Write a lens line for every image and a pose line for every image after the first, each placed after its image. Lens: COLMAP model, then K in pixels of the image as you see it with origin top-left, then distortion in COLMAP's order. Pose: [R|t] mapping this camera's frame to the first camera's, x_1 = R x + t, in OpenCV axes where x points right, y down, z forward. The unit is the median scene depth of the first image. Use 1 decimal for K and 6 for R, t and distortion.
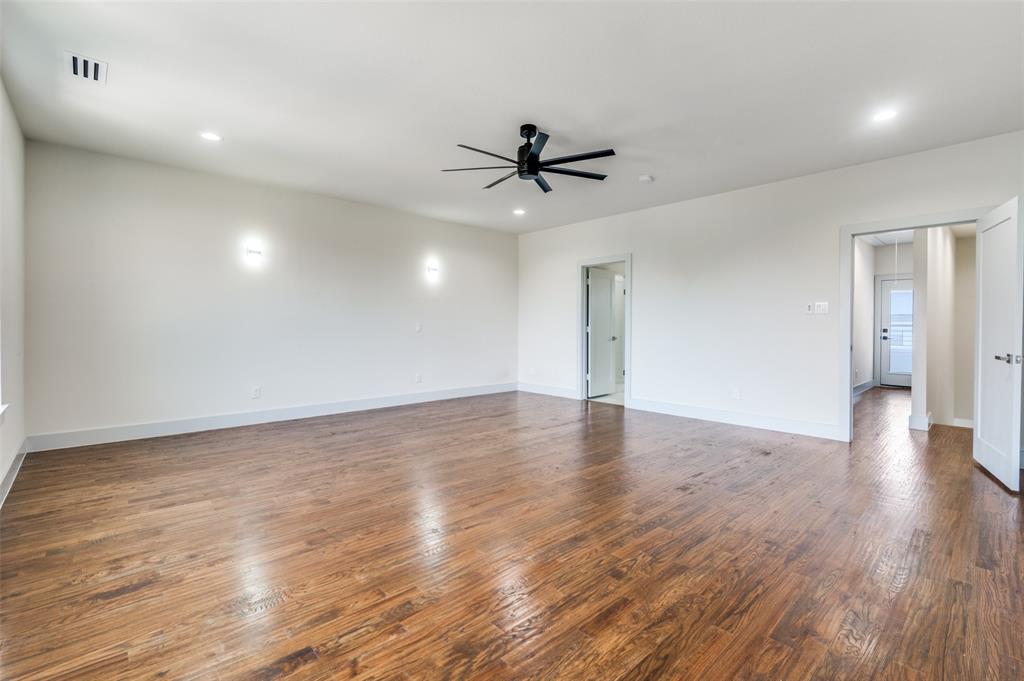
lens RADIAL K [[461.1, 0, 512.6], [0, 461.1, 320.9], [0, 0, 1]] dist [-0.000603, -0.001249]
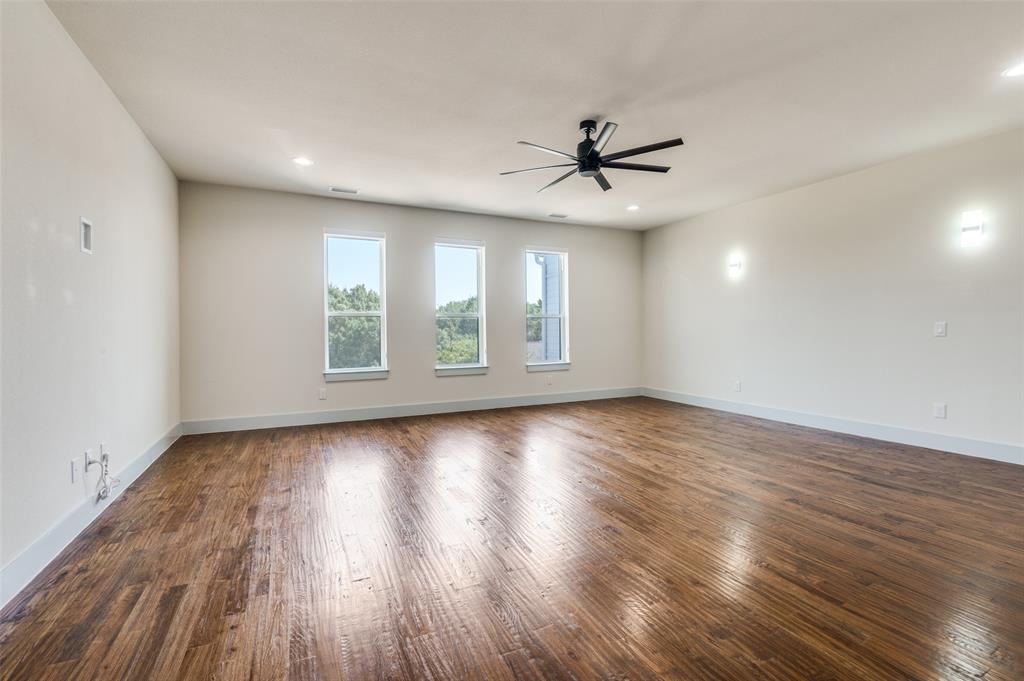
lens RADIAL K [[465.4, 0, 512.0], [0, 465.4, 340.5], [0, 0, 1]] dist [-0.023511, -0.000465]
pose [[-0.320776, 0.018744, -0.946969, 0.947468], [0.019339, 0.999725, 0.013237, 0.017170], [0.946958, -0.014067, -0.321051, 1.084124]]
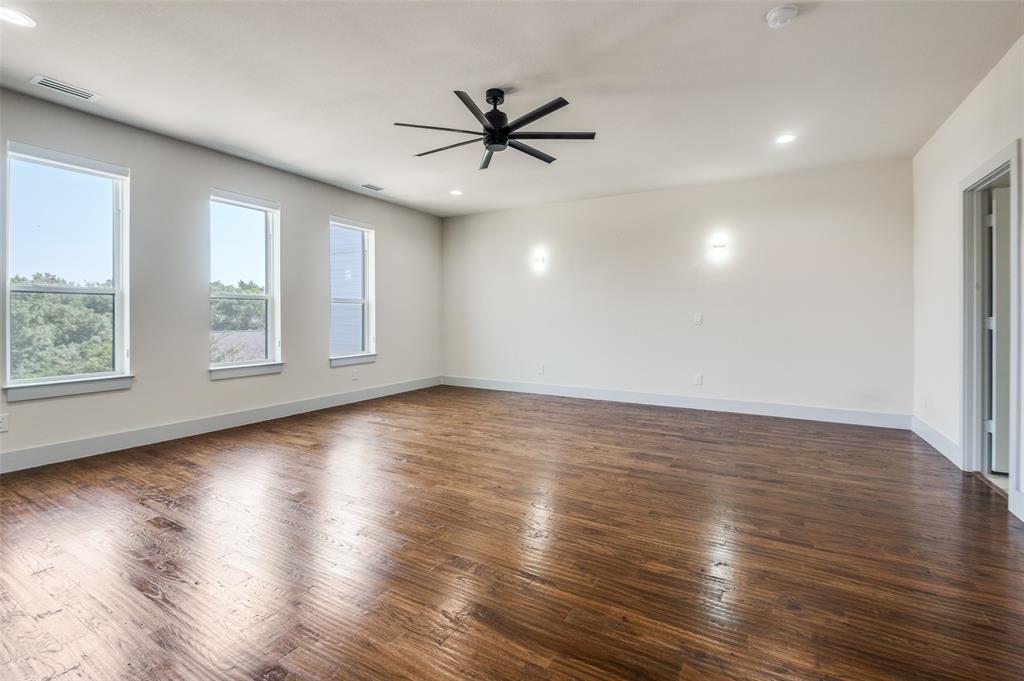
lens RADIAL K [[461.1, 0, 512.6], [0, 461.1, 320.9], [0, 0, 1]] dist [-0.000603, -0.001249]
pose [[0.290047, 0.004267, -0.957003, 0.837476], [0.013154, 0.999878, 0.008444, 0.010497], [0.956922, -0.015038, 0.289956, 0.724659]]
